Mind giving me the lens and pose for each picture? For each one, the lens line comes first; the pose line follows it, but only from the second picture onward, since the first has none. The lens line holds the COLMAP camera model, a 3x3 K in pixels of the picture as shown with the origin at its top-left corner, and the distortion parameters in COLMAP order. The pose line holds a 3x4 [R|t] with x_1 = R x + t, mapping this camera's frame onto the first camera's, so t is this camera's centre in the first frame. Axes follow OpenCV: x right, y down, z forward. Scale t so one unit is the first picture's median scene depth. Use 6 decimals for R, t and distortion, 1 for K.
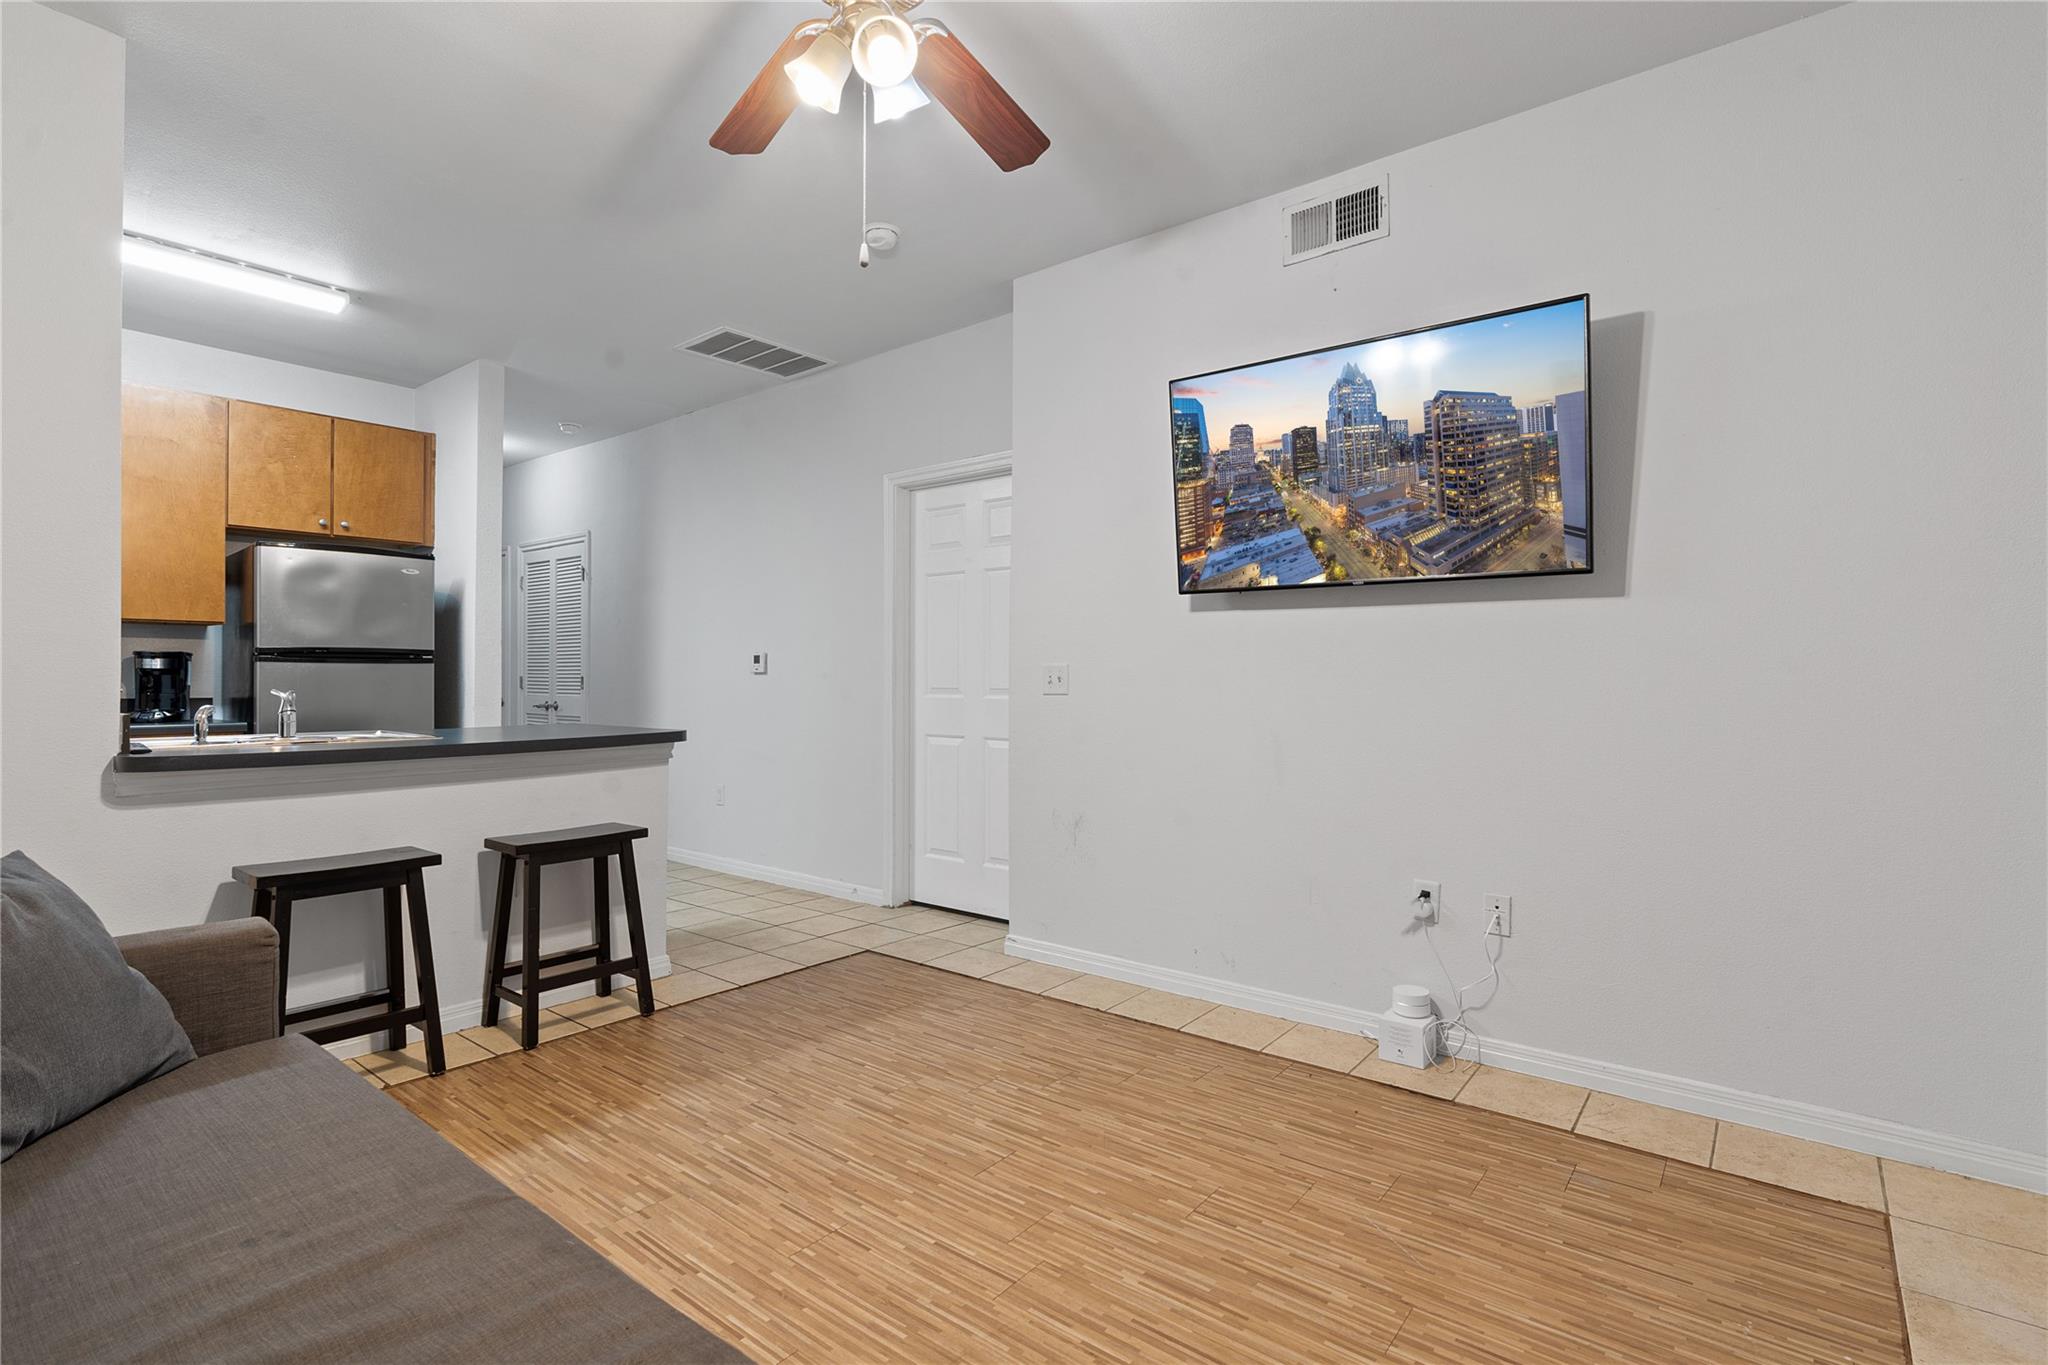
lens RADIAL K [[971.2, 0, 1021.2], [0, 971.2, 674.2], [0, 0, 1]] dist [-0.004715, 0.000328]
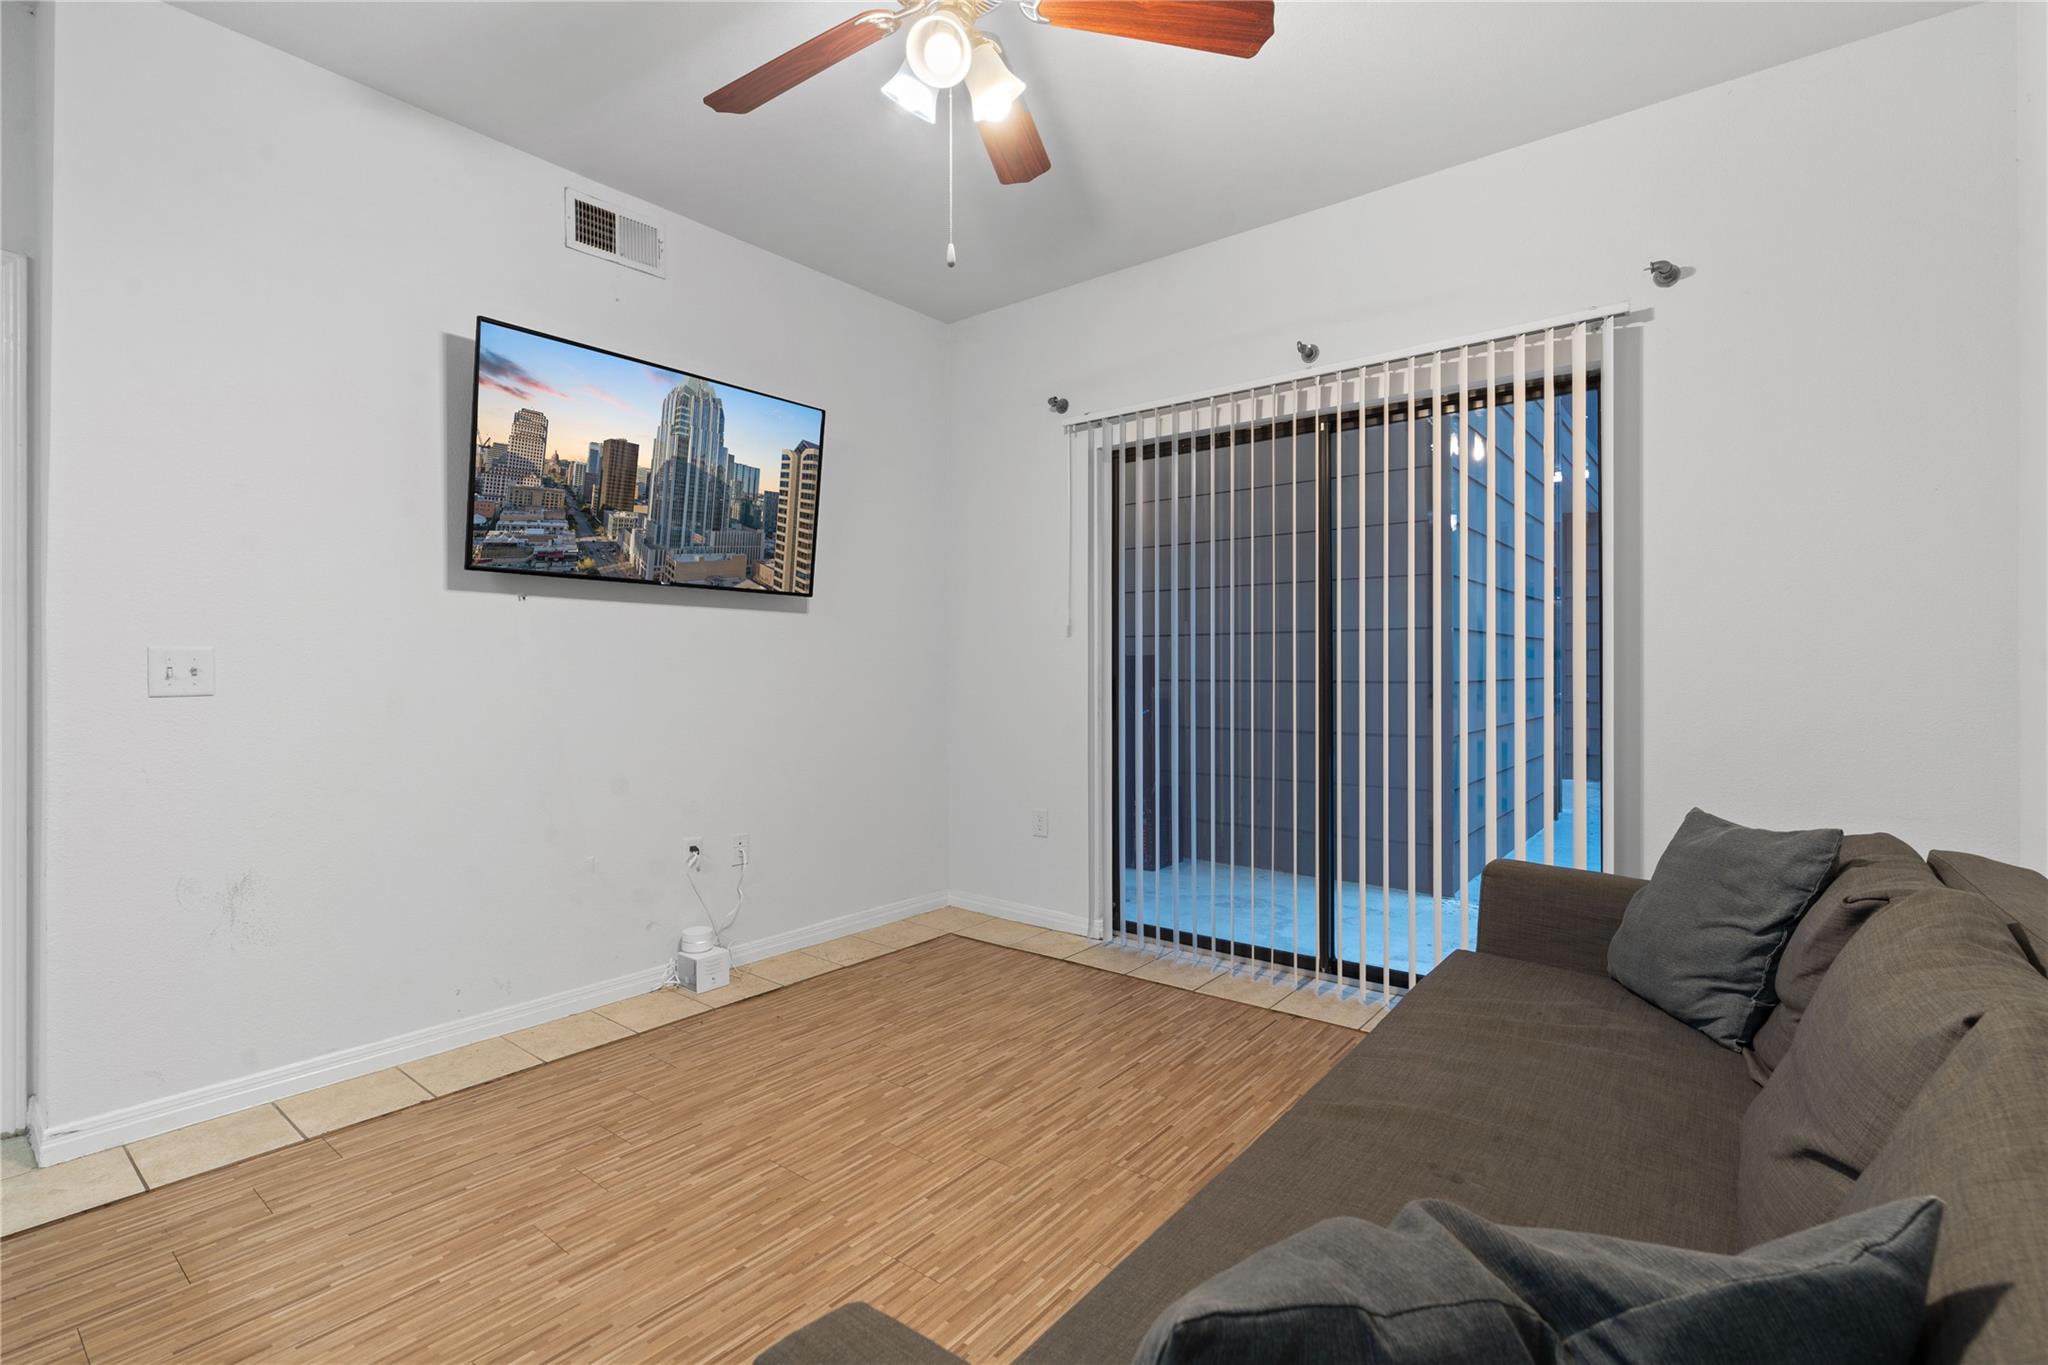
lens RADIAL K [[944.0, 0, 1018.1], [0, 944.0, 668.2], [0, 0, 1]] dist [-0.006248, 0.000268]
pose [[-0.003347, -0.001008, 0.999994, -0.762418], [-0.002009, 0.999997, 0.001001, 0.001649], [-0.999992, -0.002006, -0.003349, 0.613281]]
